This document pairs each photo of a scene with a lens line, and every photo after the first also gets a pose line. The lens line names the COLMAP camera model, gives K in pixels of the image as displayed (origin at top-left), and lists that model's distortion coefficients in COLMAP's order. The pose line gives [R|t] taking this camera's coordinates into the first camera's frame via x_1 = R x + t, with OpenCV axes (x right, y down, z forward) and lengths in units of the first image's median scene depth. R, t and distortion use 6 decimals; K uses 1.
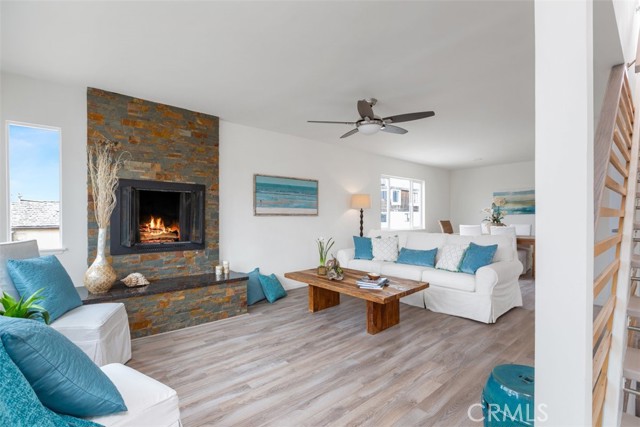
lens RADIAL K [[291.5, 0, 319.0], [0, 291.5, 216.5], [0, 0, 1]] dist [-0.000653, -0.000049]
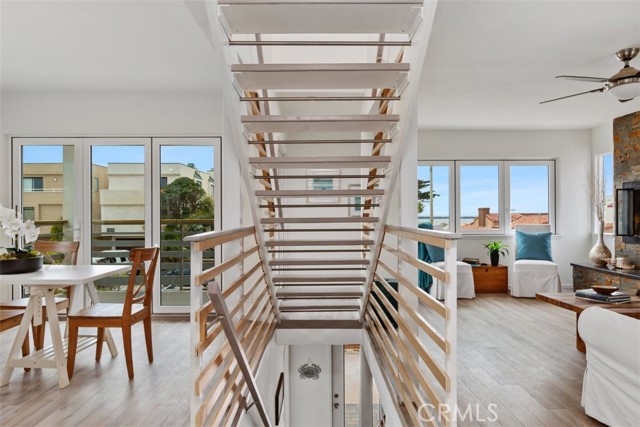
lens RADIAL K [[413.1, 0, 320.0], [0, 413.1, 213.5], [0, 0, 1]] dist [0.001138, 0.001086]
pose [[-0.639282, 0.001993, -0.768970, 1.120467], [0.004588, 0.999989, -0.001222, 0.000767], [0.768959, -0.004310, -0.639284, 0.819310]]
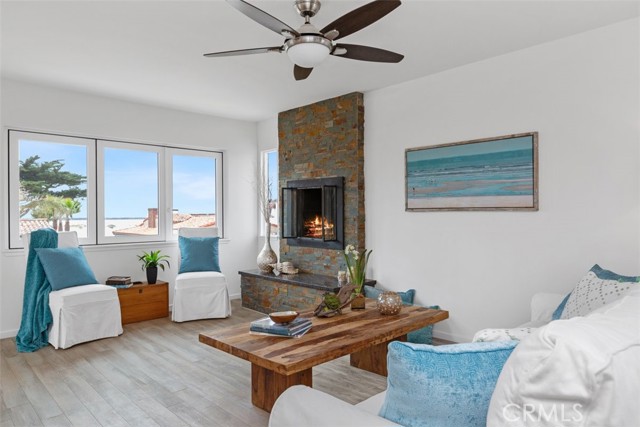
lens RADIAL K [[413.1, 0, 320.0], [0, 413.1, 213.5], [0, 0, 1]] dist [0.001138, 0.001086]
pose [[0.058806, 0.001864, -0.998268, 0.730866], [0.005775, 0.999981, 0.002208, -0.000797], [0.998253, -0.005895, 0.058794, 0.744892]]
